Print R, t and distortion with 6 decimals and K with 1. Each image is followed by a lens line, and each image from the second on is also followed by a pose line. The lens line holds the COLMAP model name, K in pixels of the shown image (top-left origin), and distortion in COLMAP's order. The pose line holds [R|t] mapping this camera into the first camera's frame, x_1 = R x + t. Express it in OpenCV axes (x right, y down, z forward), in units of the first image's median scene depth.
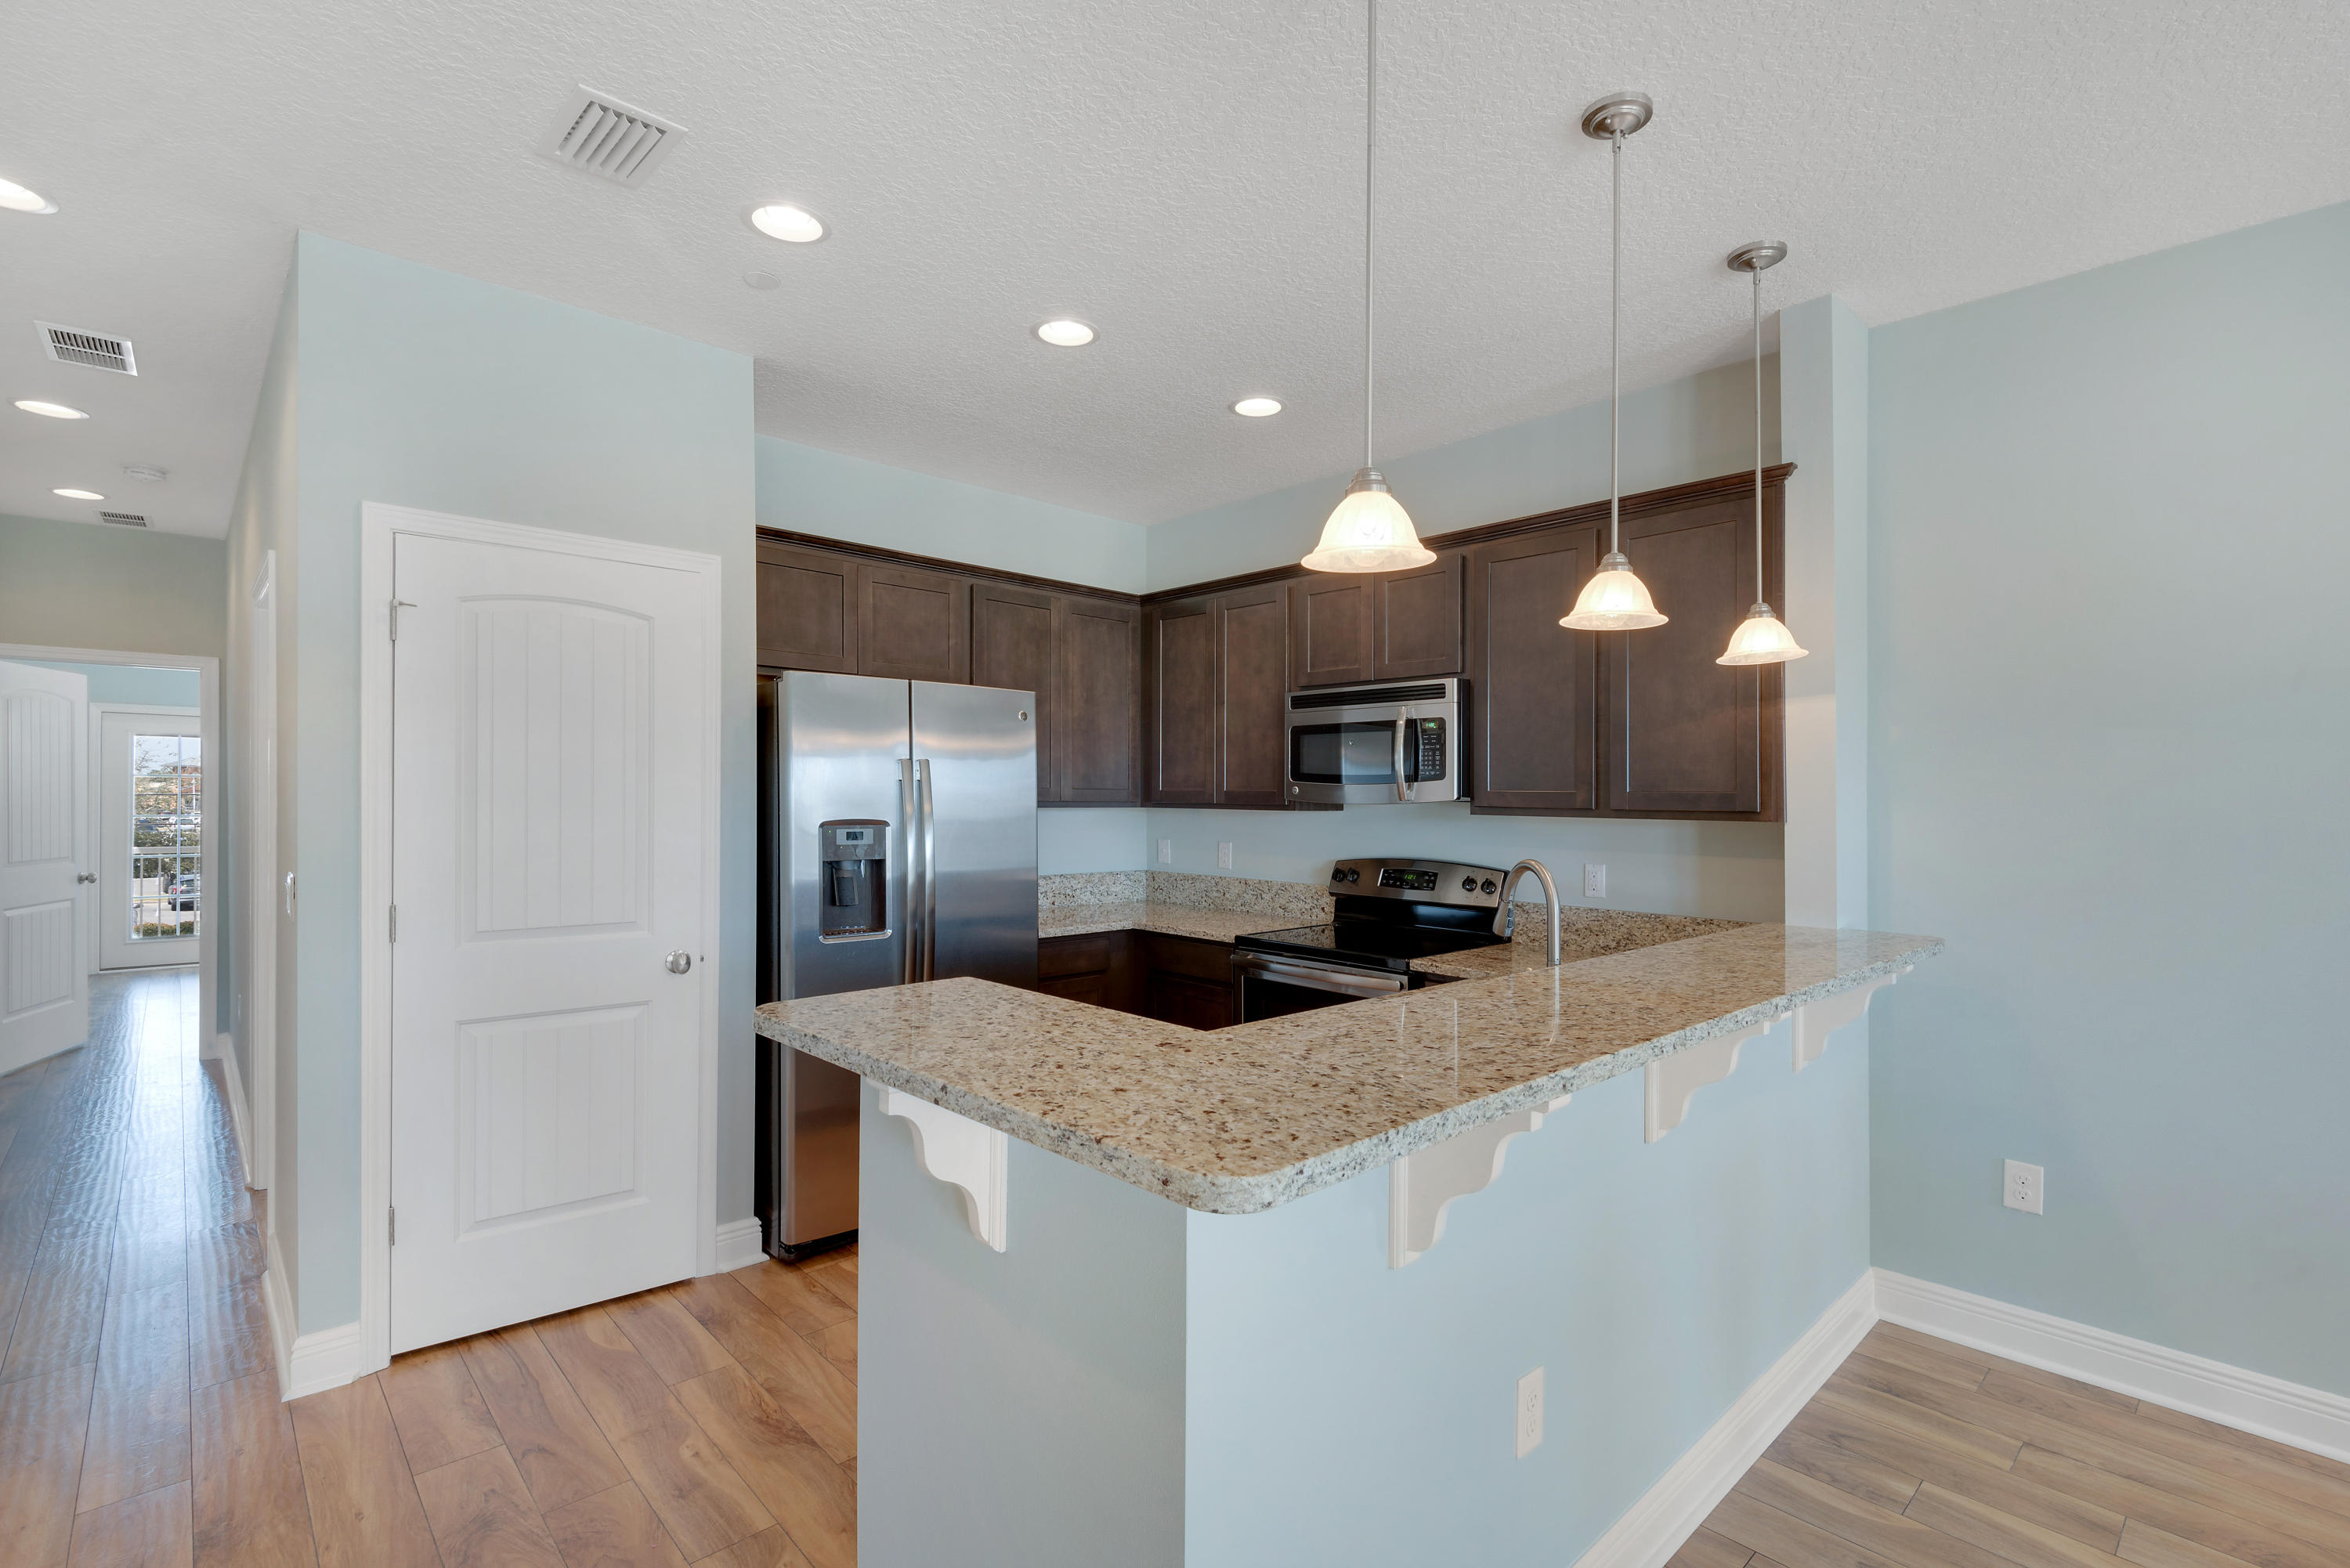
lens RADIAL K [[1071.3, 0, 1178.4], [0, 1071.3, 793.6], [0, 0, 1]] dist [0.004101, 0.000197]
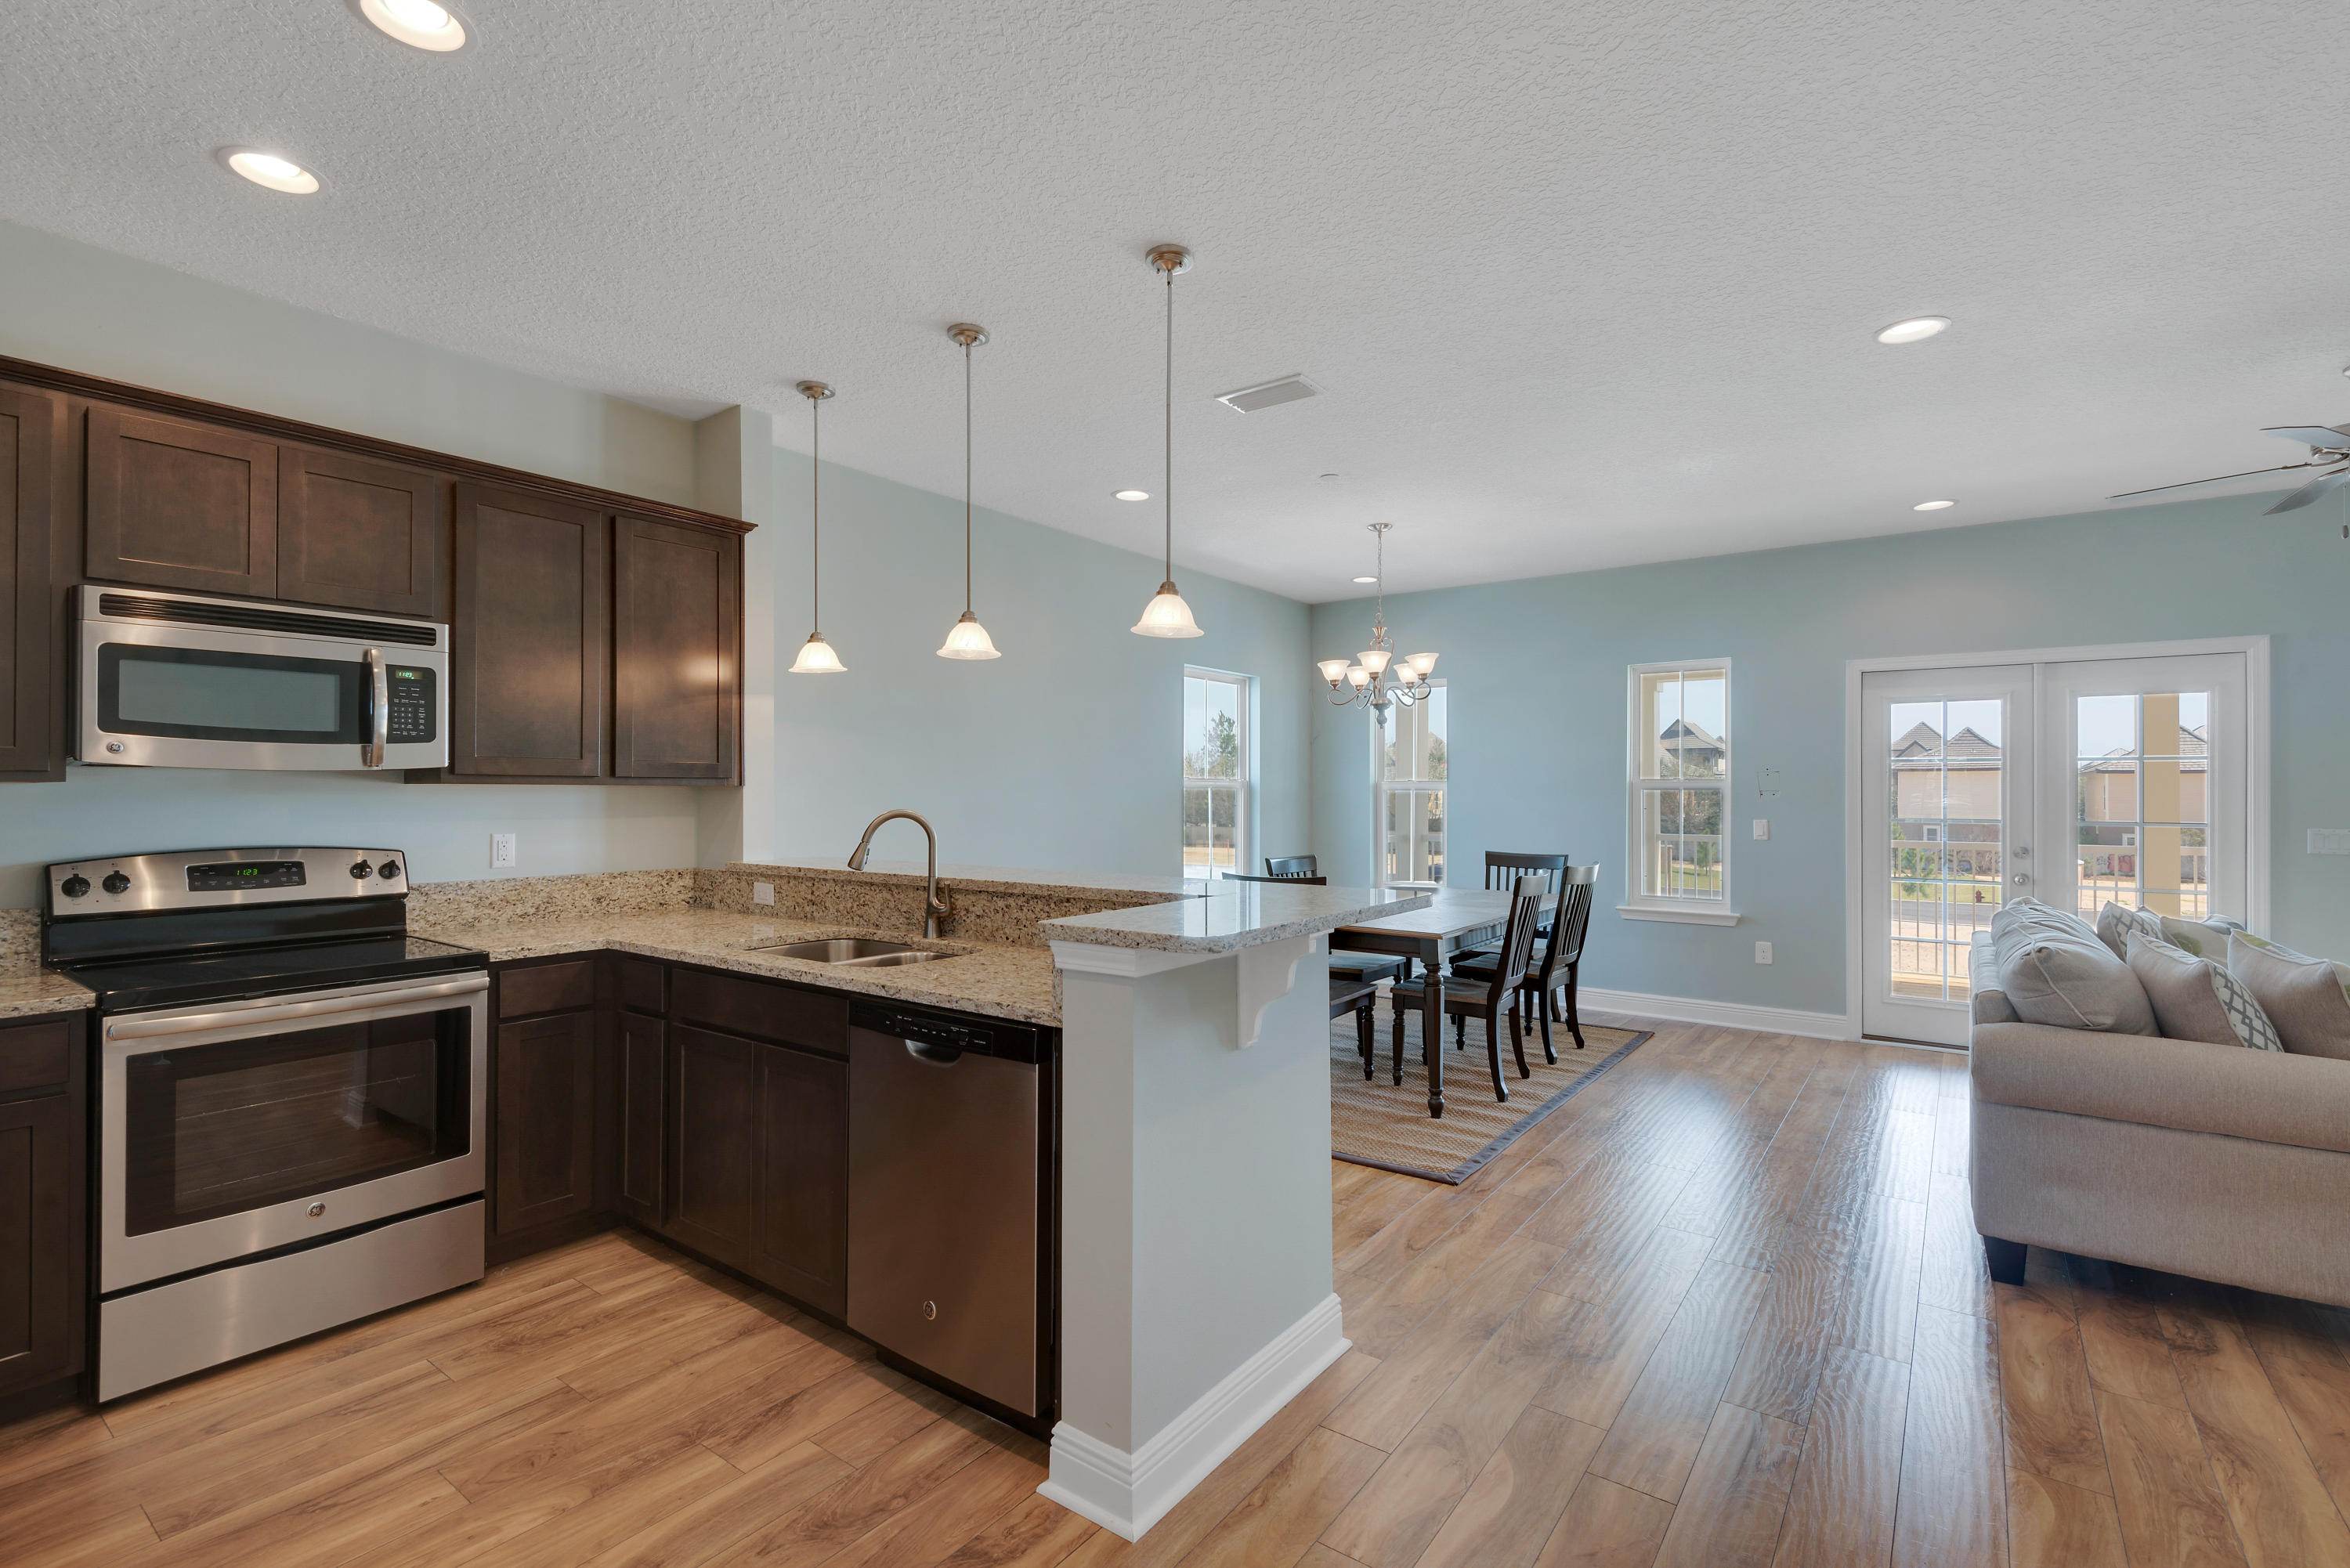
lens RADIAL K [[1071.3, 0, 1176.3], [0, 1071.3, 781.0], [0, 0, 1]] dist [0.004101, 0.000197]
pose [[-0.197488, 0.006857, 0.980281, -0.699099], [0.003930, 0.999973, -0.006203, 0.025500], [-0.980297, 0.002627, -0.197510, 0.589524]]
